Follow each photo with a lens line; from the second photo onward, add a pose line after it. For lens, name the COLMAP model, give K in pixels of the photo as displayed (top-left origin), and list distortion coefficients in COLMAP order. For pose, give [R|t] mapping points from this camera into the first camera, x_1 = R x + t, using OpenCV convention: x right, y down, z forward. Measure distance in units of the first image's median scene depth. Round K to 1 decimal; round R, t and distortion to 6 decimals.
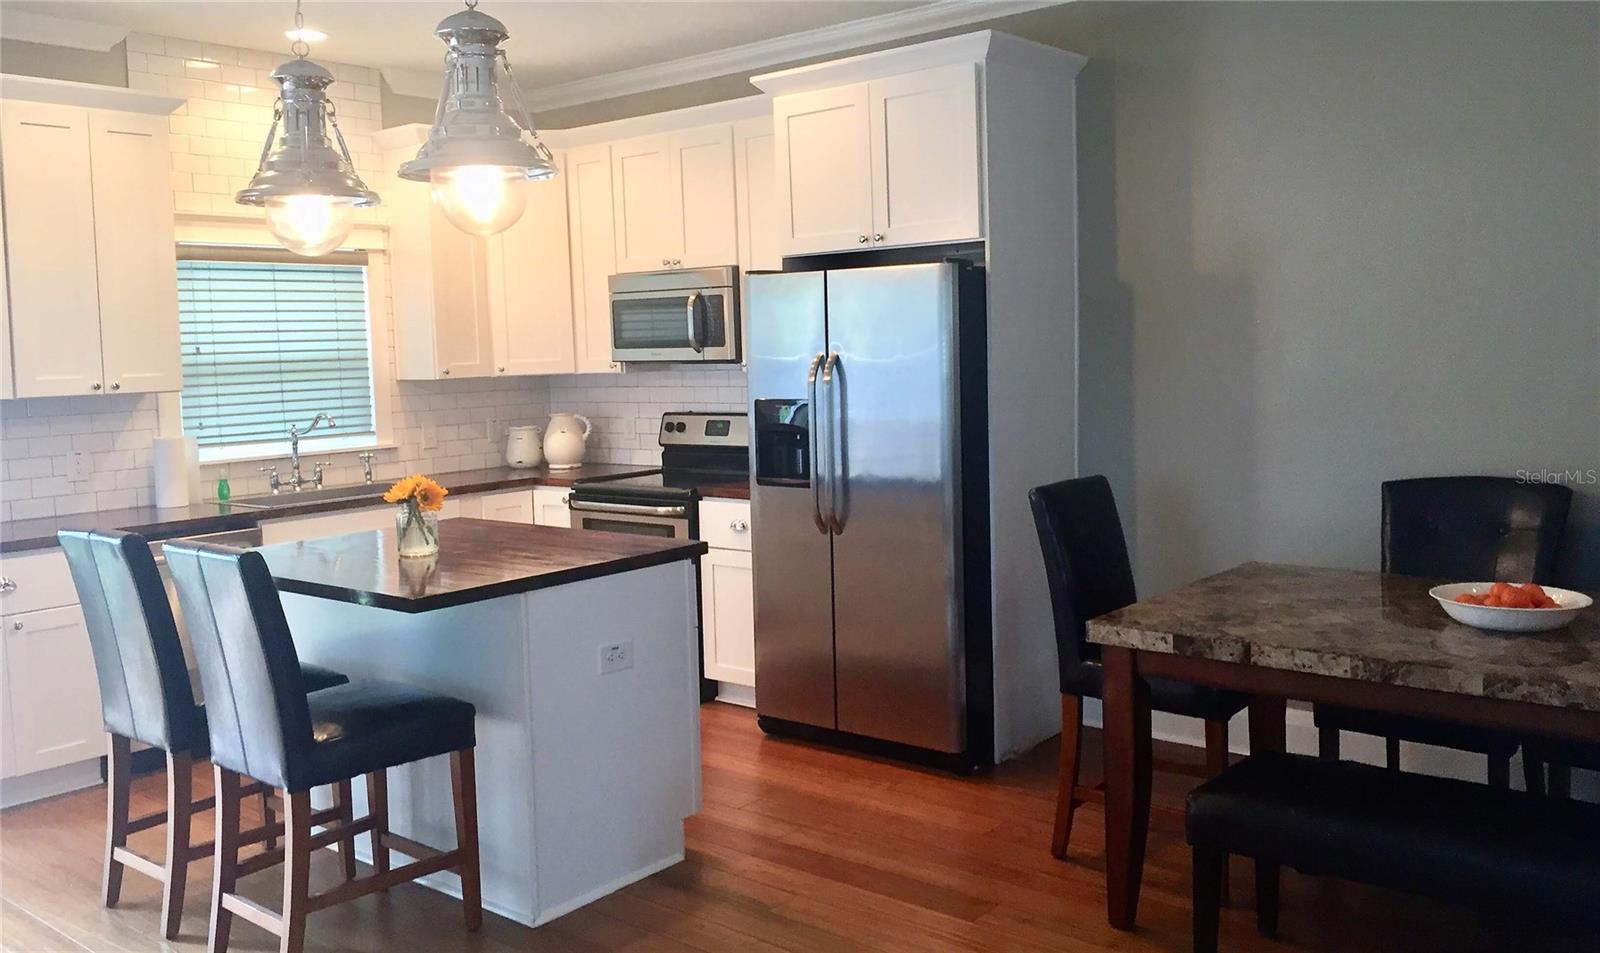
lens RADIAL K [[1358.4, 0, 800.0], [0, 1358.4, 476.5], [0, 0, 1]] dist [-0.000281, -0.001581]
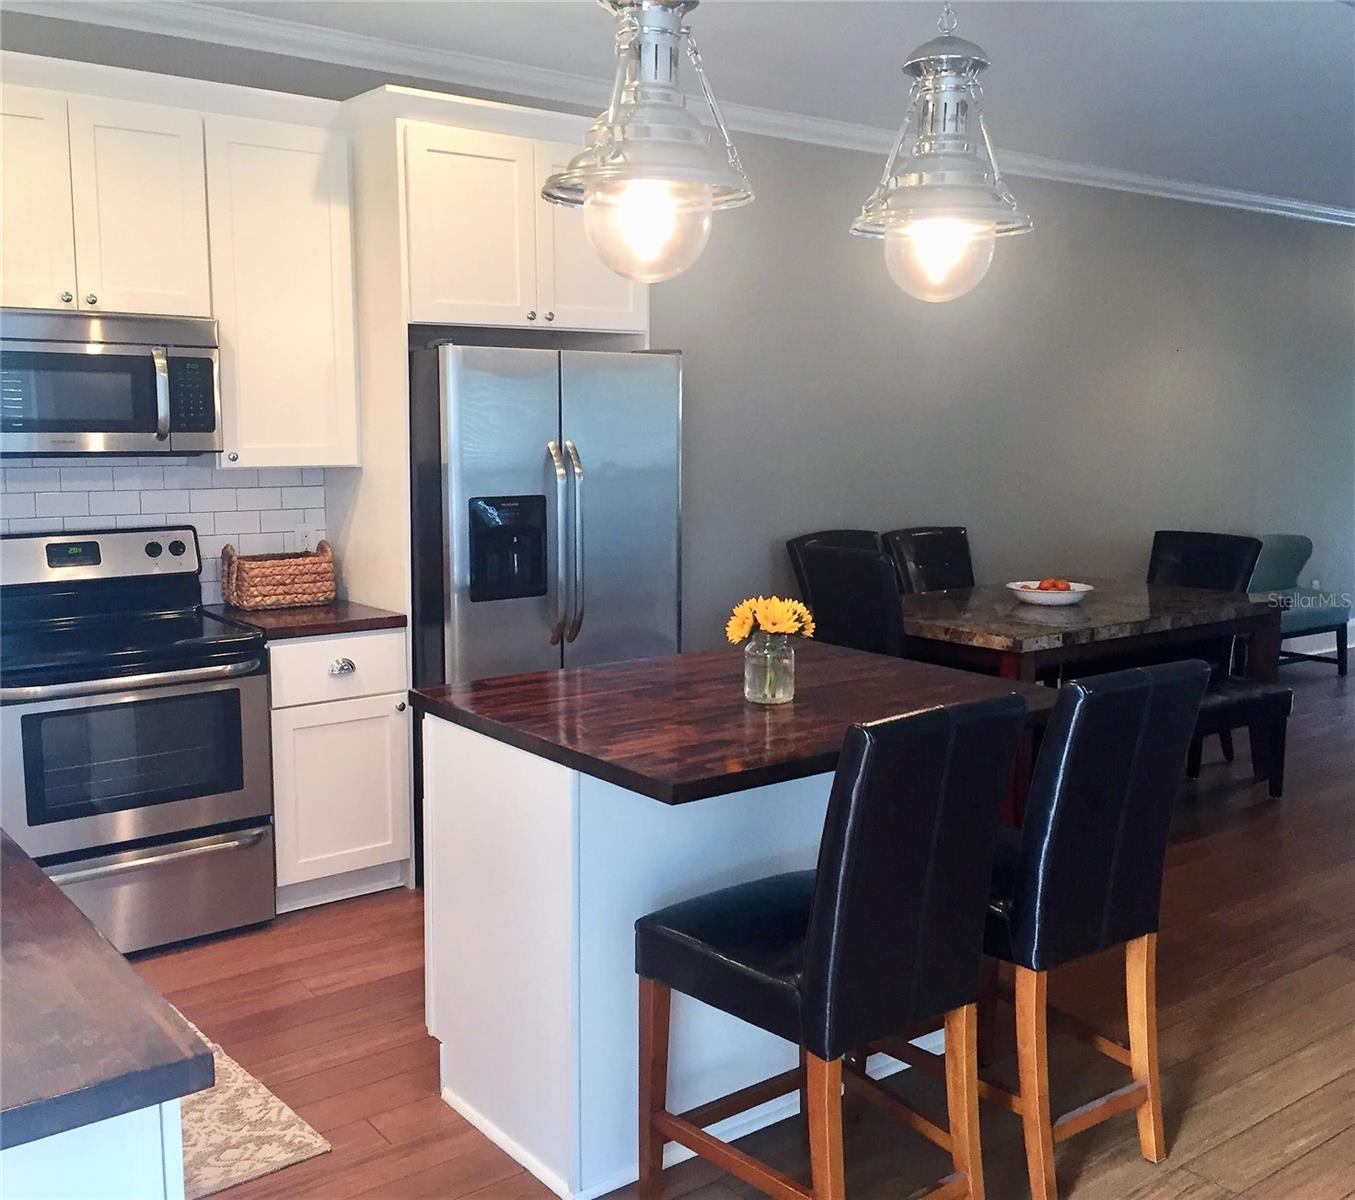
lens RADIAL K [[1340.4, 0, 677.5], [0, 1340.4, 600.0], [0, 0, 1]] dist [0.007409, 0.007374]
pose [[0.202161, -0.100342, 0.974198, -0.683060], [0.089279, 0.992484, 0.083698, -0.044617], [-0.975274, 0.070054, 0.209600, 0.609761]]
